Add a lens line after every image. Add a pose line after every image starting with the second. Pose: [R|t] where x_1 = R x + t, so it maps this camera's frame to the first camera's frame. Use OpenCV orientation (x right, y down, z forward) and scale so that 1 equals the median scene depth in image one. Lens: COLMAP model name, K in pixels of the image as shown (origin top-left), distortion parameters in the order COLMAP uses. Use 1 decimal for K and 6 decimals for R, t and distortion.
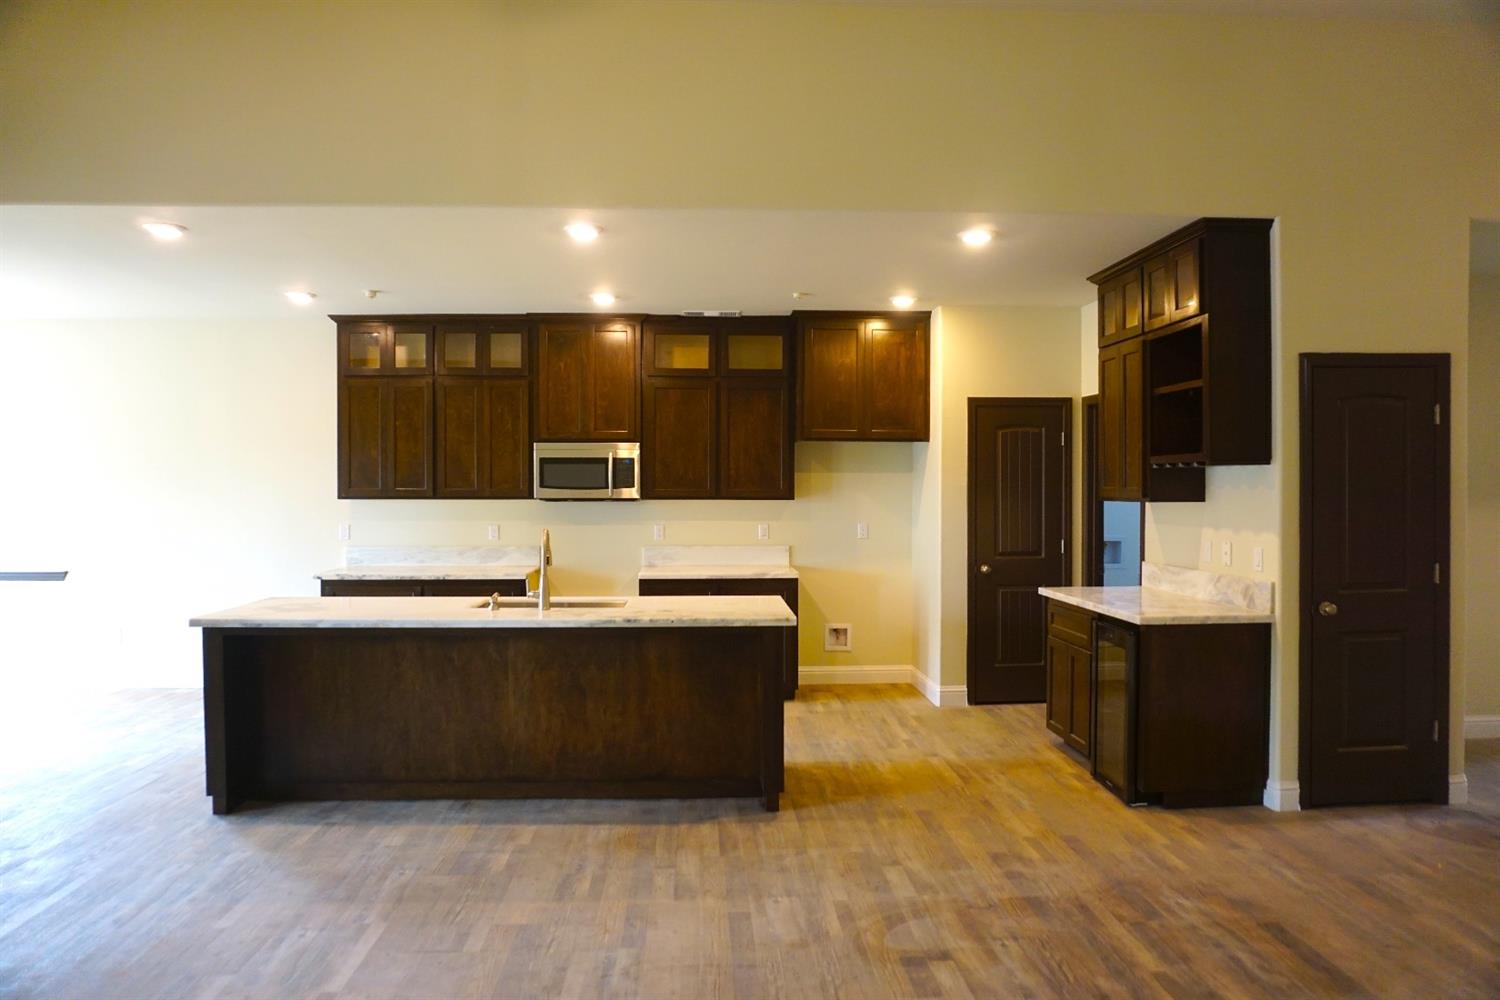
lens RADIAL K [[988.8, 0, 737.4], [0, 988.8, 495.5], [0, 0, 1]] dist [-0.051437, 0.028951]
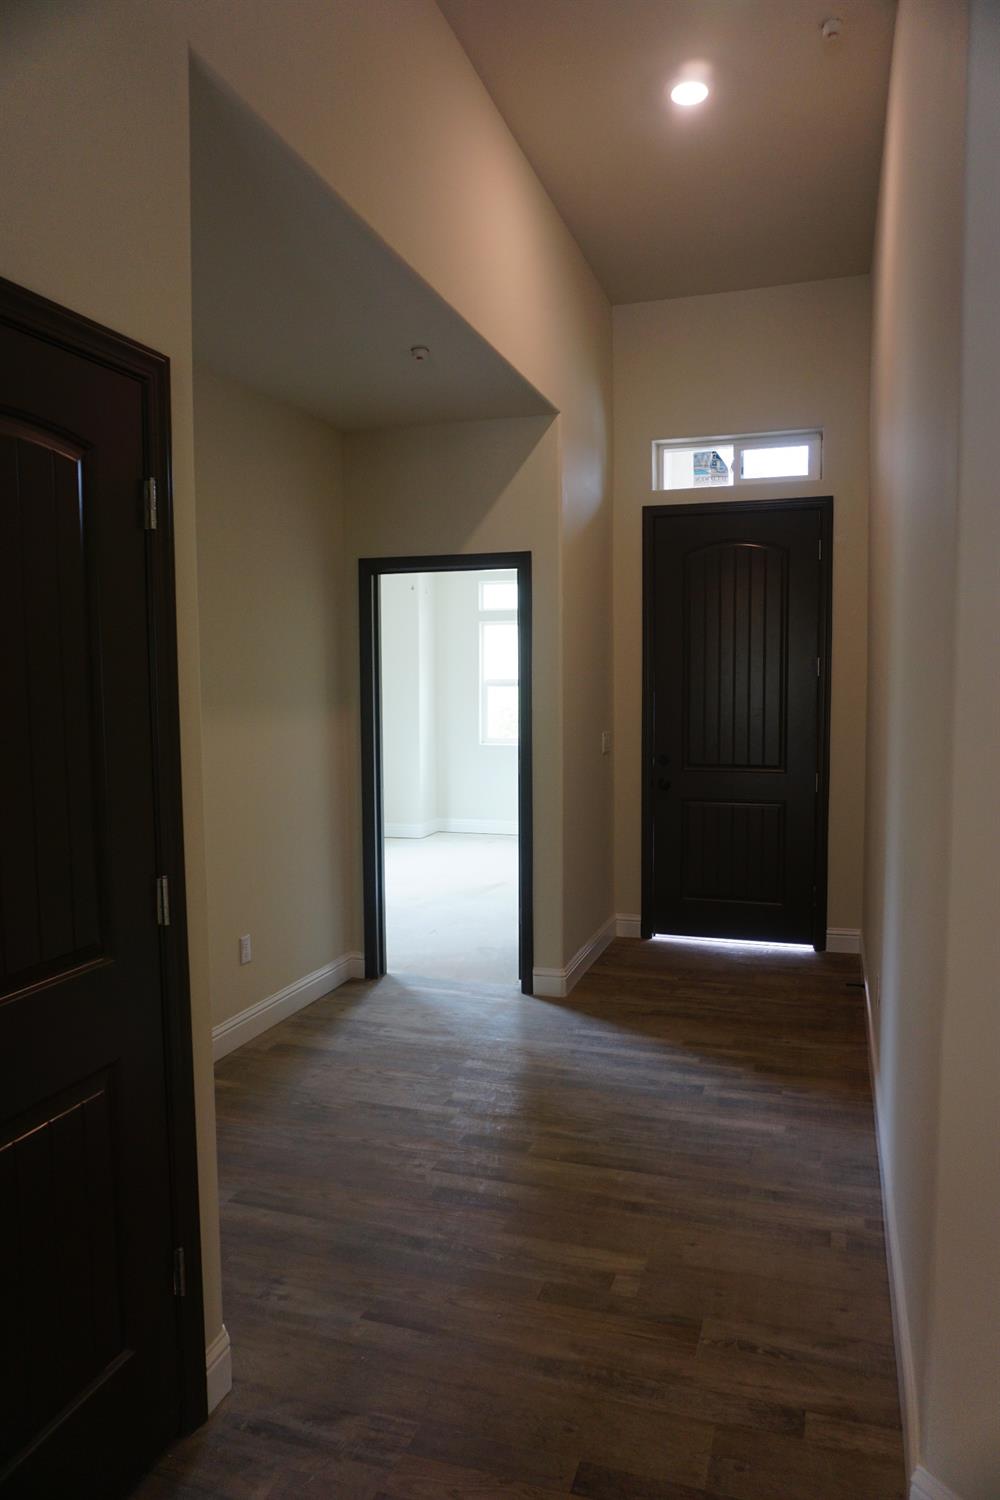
lens RADIAL K [[988.8, 0, 506.9], [0, 988.8, 758.2], [0, 0, 1]] dist [-0.051437, 0.028951]
pose [[0.360079, -0.070055, 0.930288, 0.366960], [0.009869, 0.997407, 0.071289, -0.006062], [-0.932870, -0.016489, 0.359837, 0.666184]]
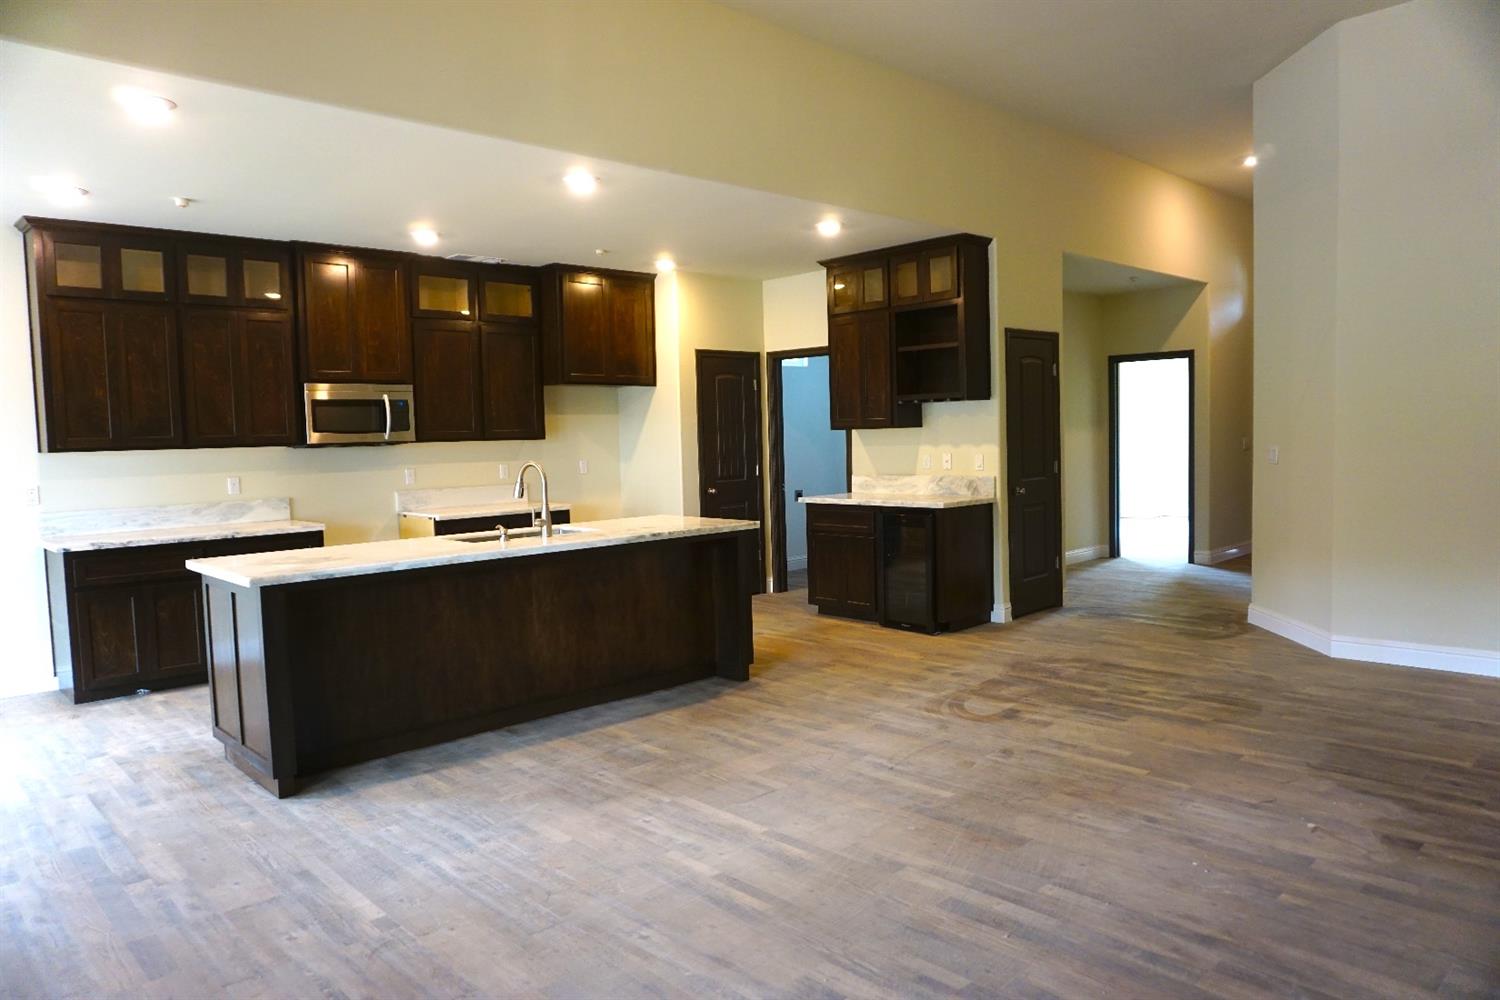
lens RADIAL K [[988.8, 0, 728.7], [0, 988.8, 504.2], [0, 0, 1]] dist [-0.051437, 0.028951]
pose [[0.765619, -0.064999, 0.640002, -0.739490], [0.031361, 0.997471, 0.063788, 0.019308], [-0.642529, -0.028766, 0.765721, 0.069509]]
